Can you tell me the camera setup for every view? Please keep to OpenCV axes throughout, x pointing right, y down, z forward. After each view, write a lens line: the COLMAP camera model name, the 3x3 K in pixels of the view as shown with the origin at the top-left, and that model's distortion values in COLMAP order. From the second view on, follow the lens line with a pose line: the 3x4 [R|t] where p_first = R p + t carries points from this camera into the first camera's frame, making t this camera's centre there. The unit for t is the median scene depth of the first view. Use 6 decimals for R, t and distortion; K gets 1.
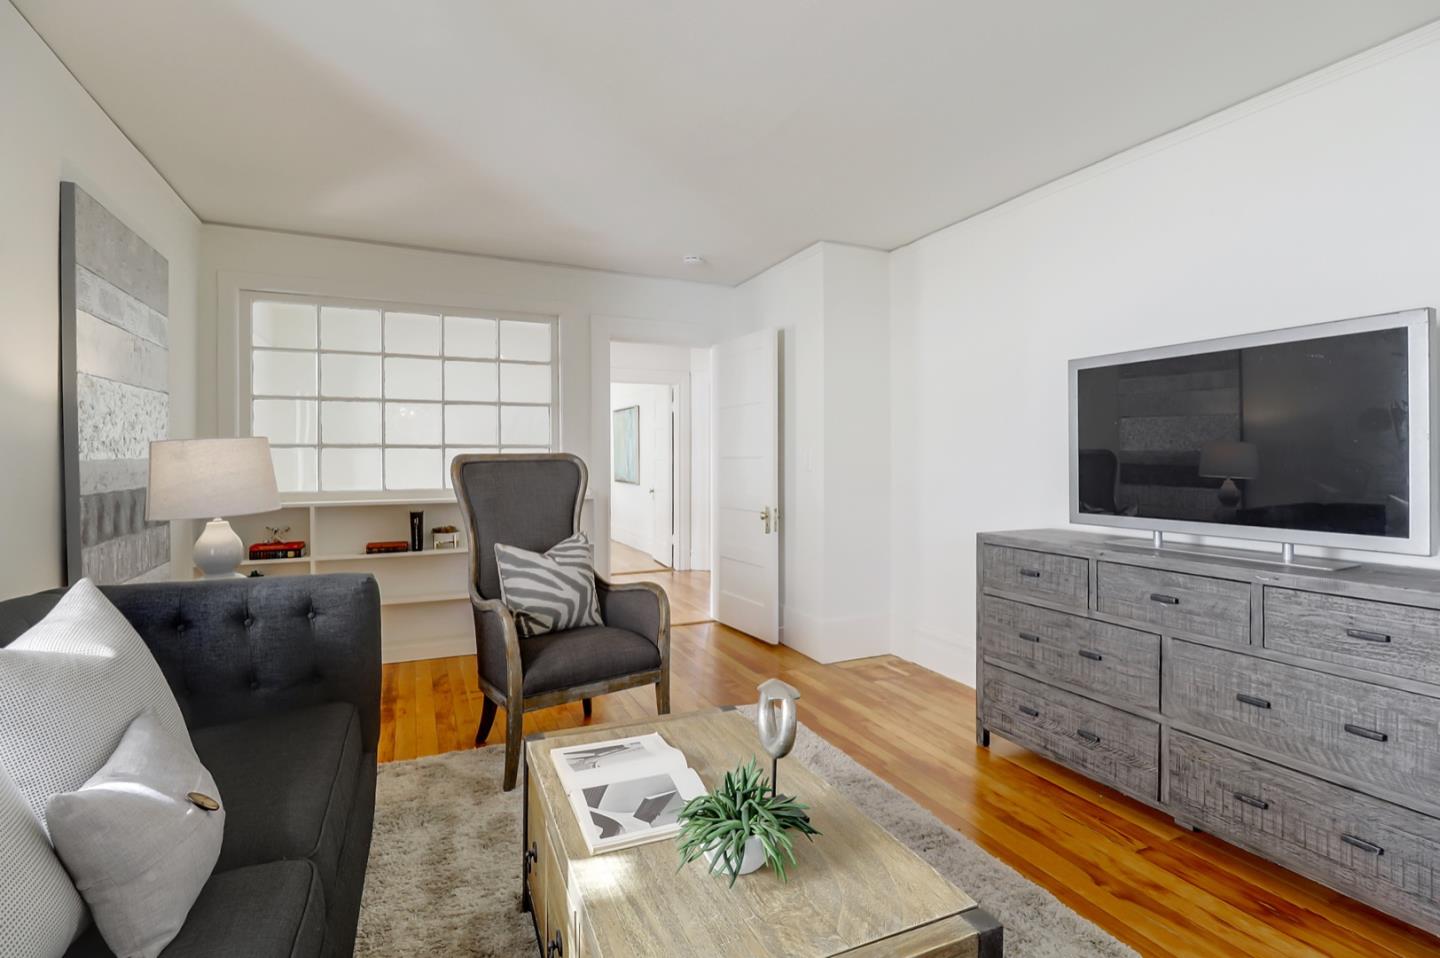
lens RADIAL K [[681.0, 0, 726.3], [0, 681.0, 458.9], [0, 0, 1]] dist [-0.000623, -0.013627]
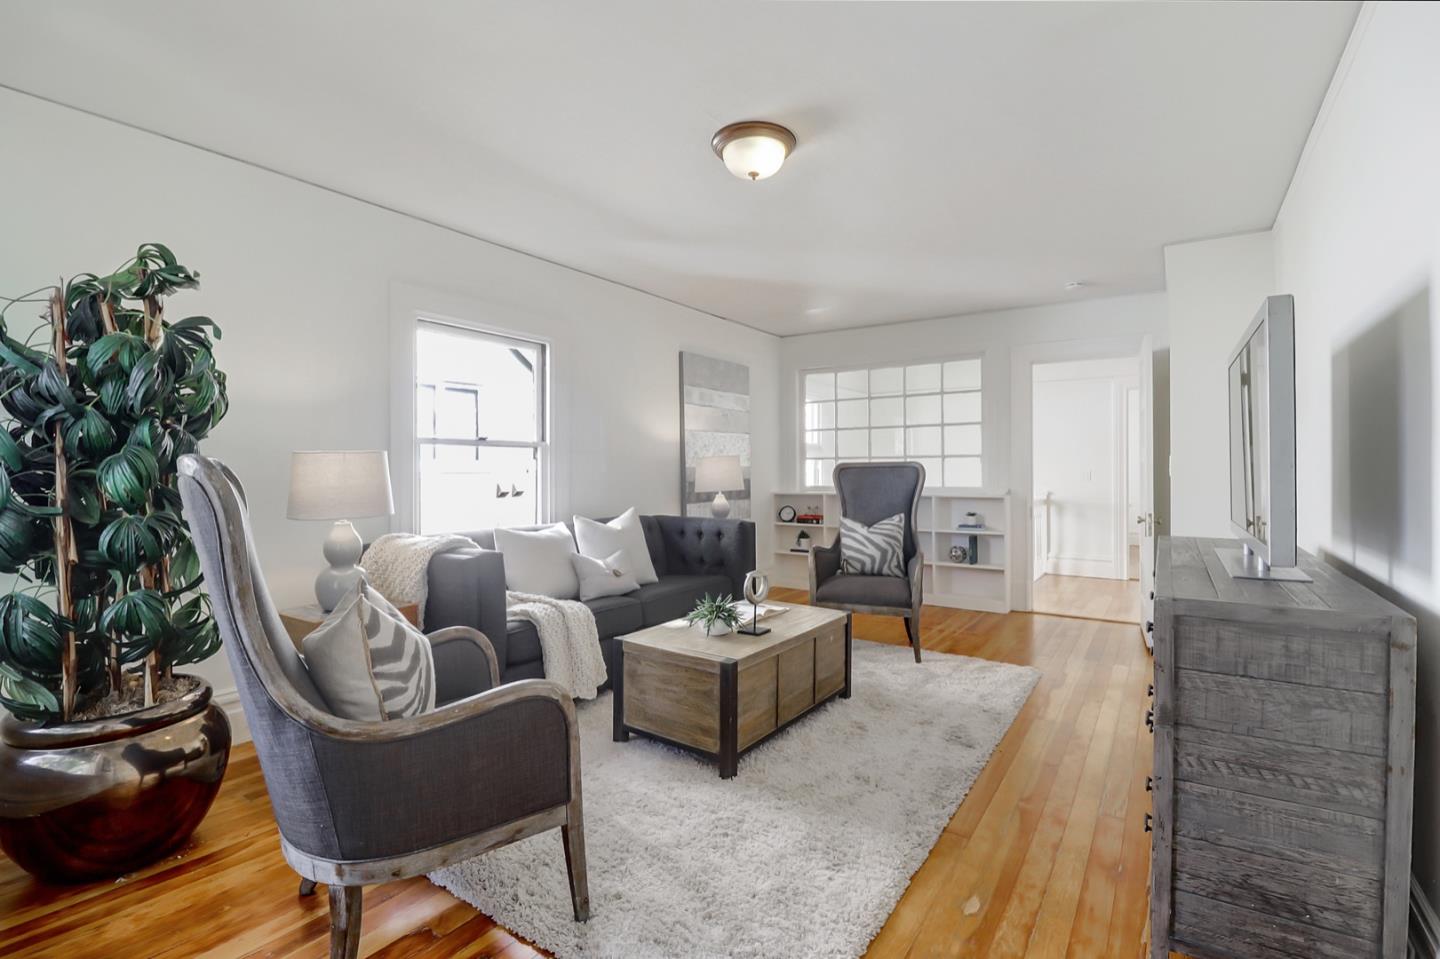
lens RADIAL K [[655.4, 0, 738.6], [0, 655.4, 473.2], [0, 0, 1]] dist [-0.000173, -0.000056]
pose [[0.530705, 0.004337, -0.847546, 0.868850], [0.003767, 0.999965, 0.007476, 0.005806], [0.847549, -0.007161, 0.530670, -0.056755]]
